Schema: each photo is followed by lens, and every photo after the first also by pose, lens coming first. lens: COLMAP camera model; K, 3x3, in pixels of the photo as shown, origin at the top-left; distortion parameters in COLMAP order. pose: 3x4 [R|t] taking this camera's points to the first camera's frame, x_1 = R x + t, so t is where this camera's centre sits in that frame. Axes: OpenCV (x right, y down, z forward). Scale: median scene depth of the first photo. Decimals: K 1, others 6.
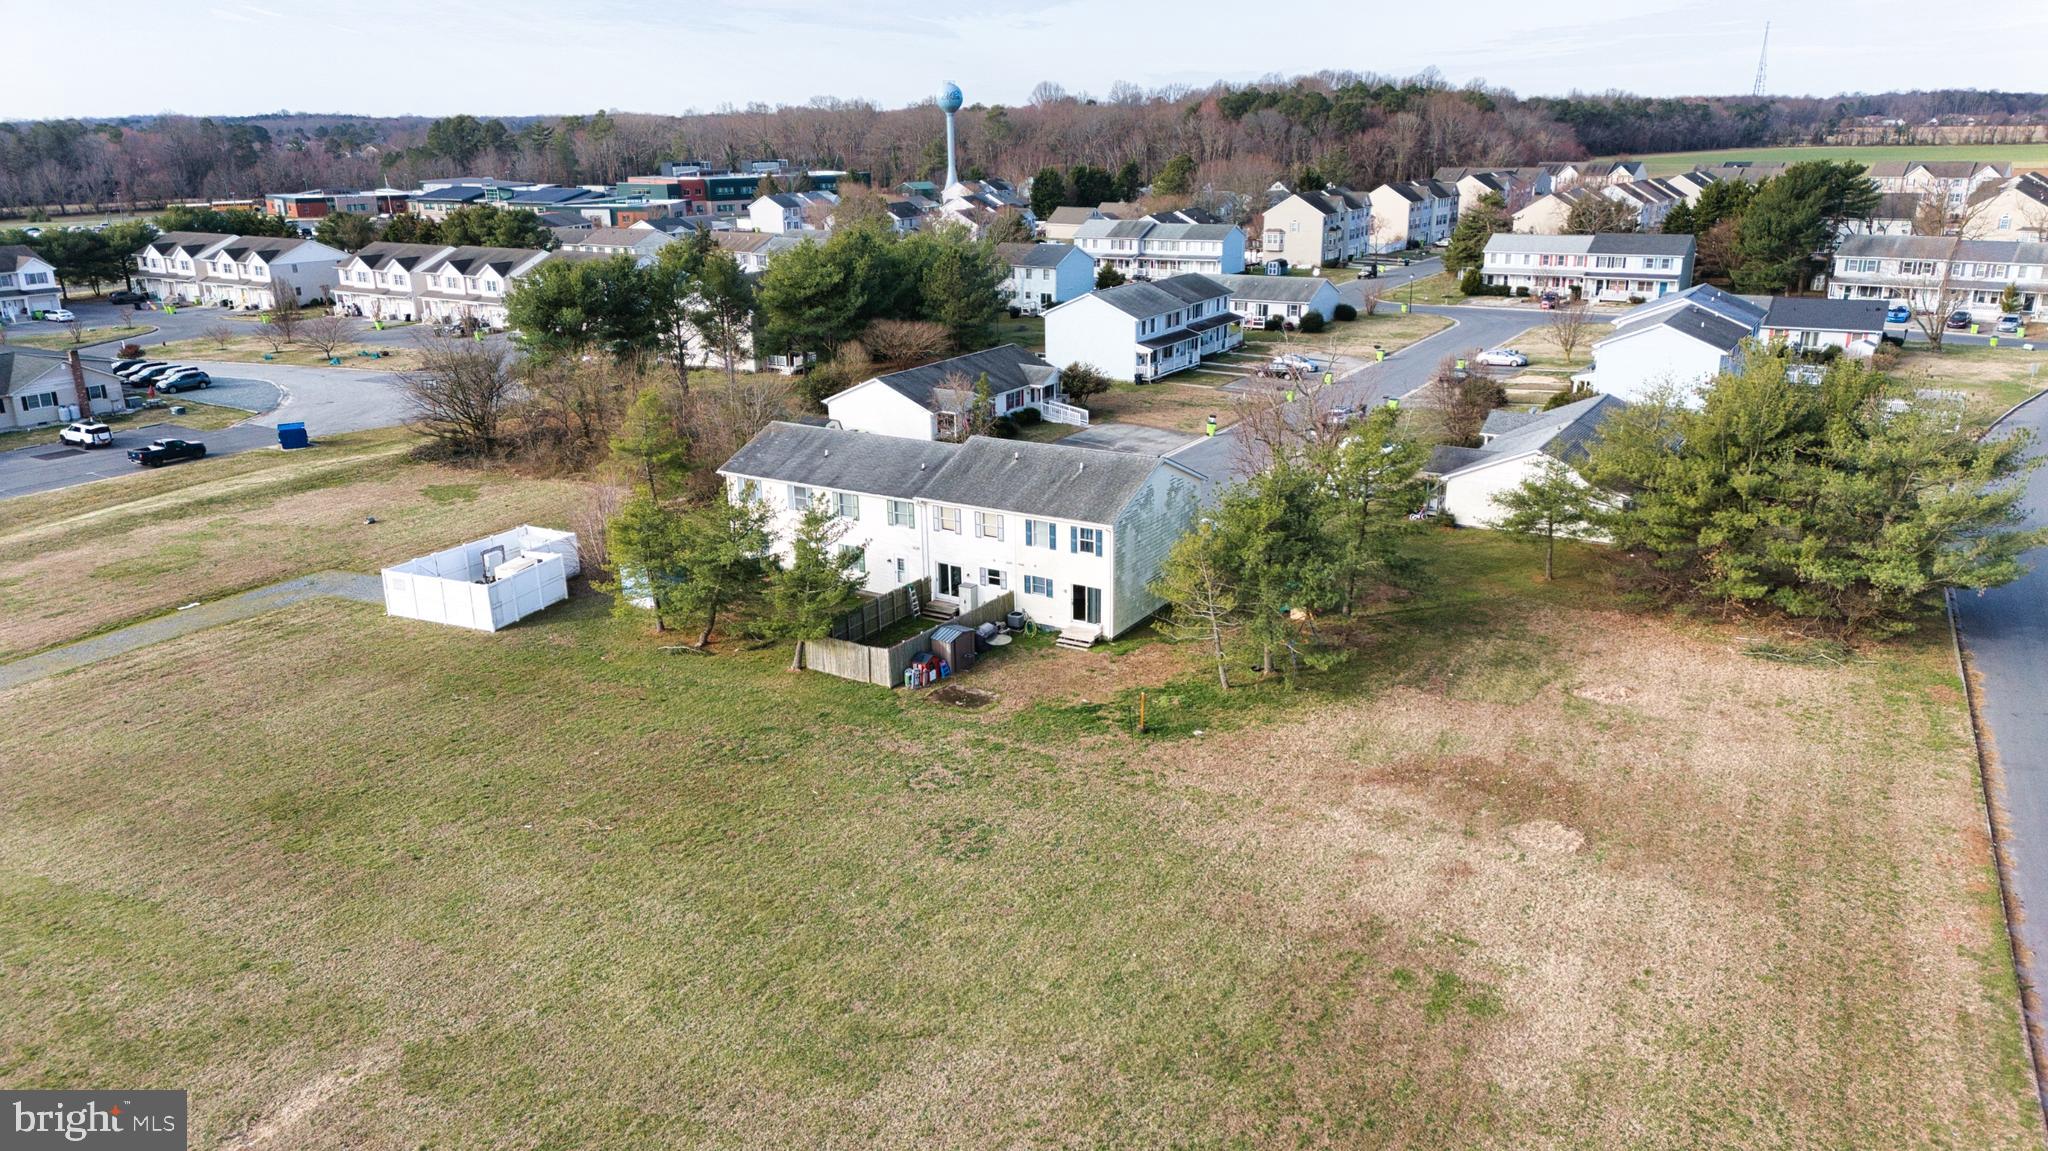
lens RADIAL K [[1469.8, 0, 1018.1], [0, 1469.8, 573.4], [0, 0, 1]] dist [0.048675, -0.014938]
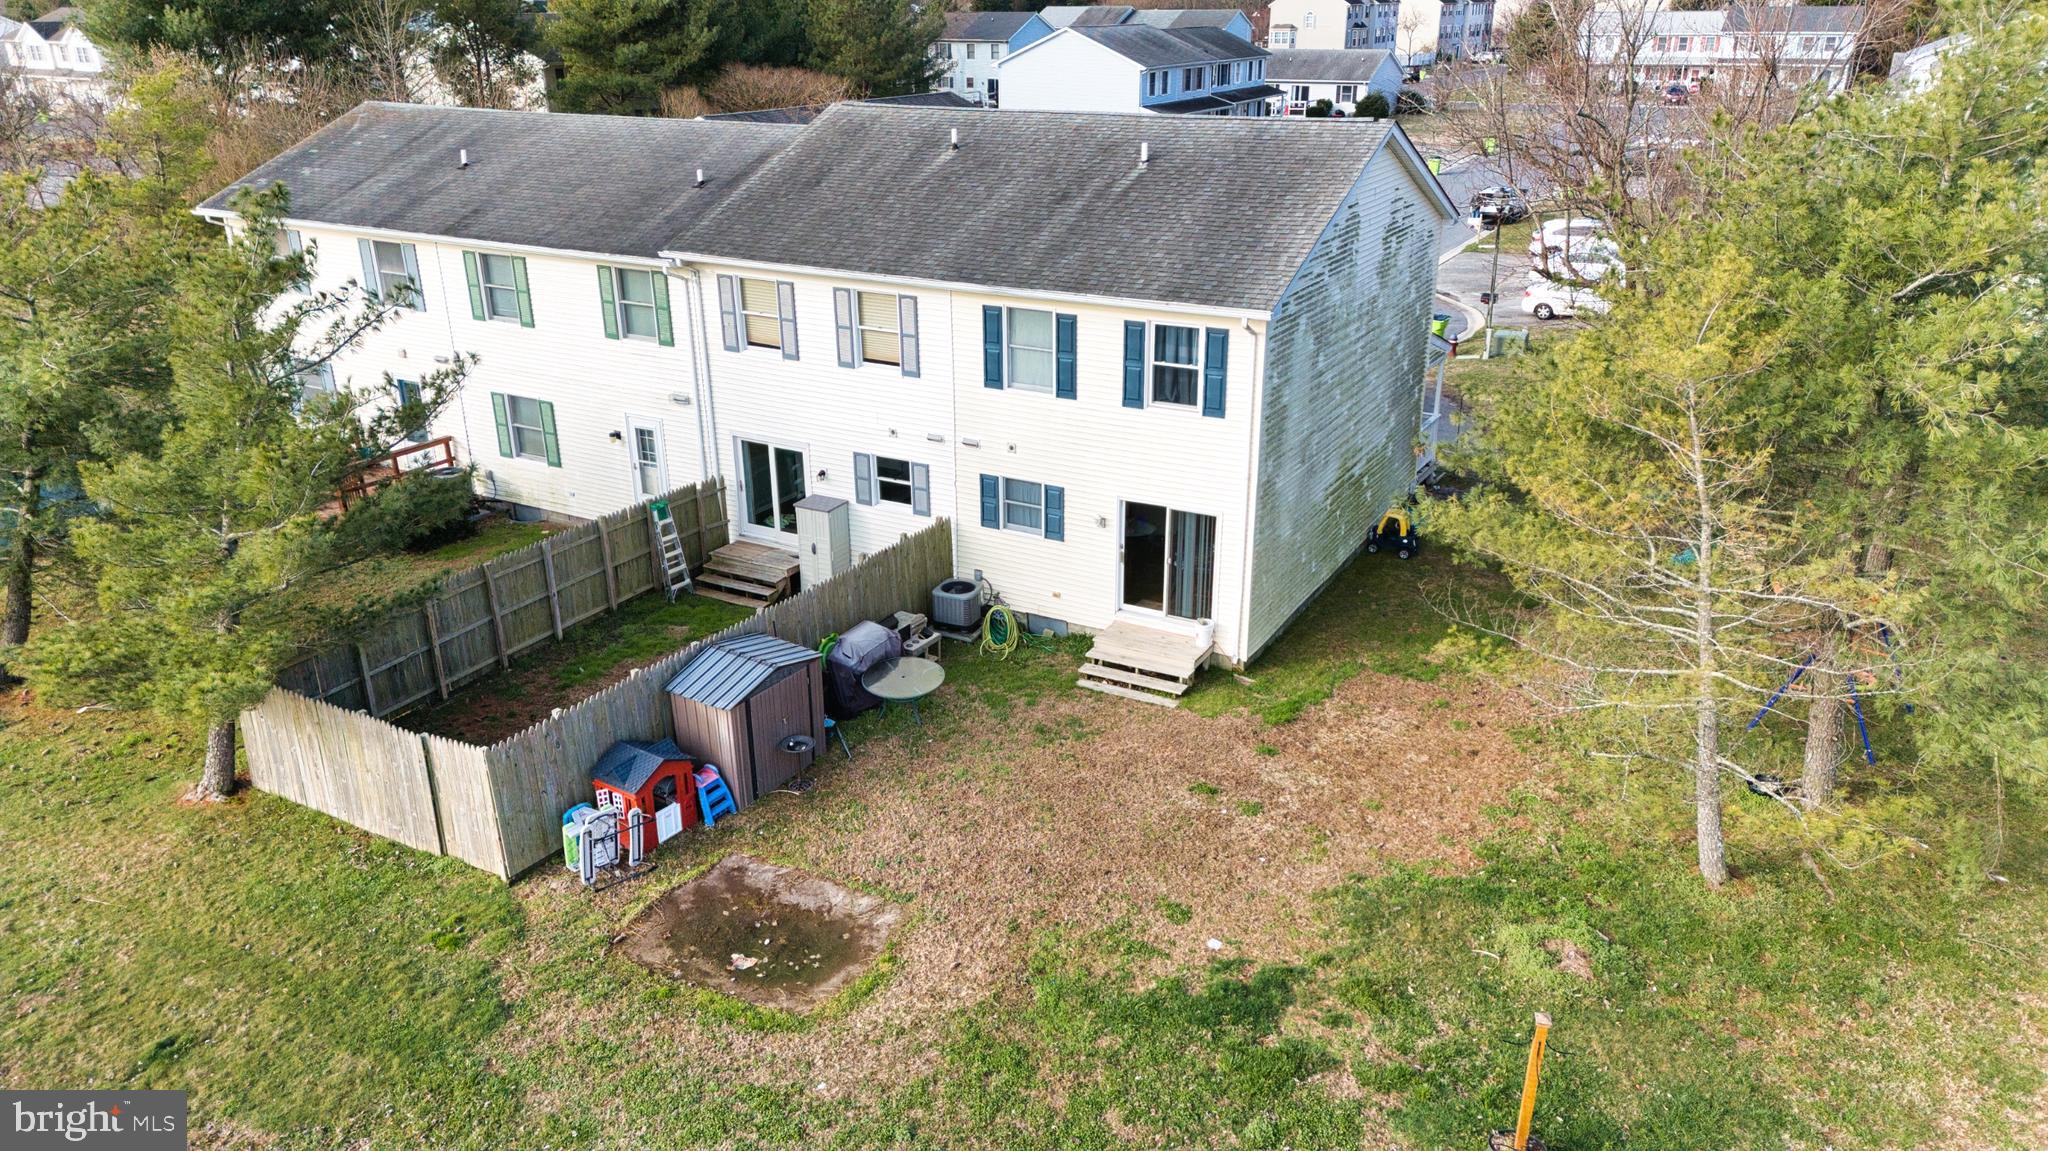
lens RADIAL K [[1469.8, 0, 1036.6], [0, 1469.8, 584.2], [0, 0, 1]] dist [0.048675, -0.014938]
pose [[0.998616, -0.007604, 0.052050, -0.000704], [0.003480, 0.996879, 0.078866, -0.000199], [-0.052487, -0.078576, 0.995525, 0.662434]]
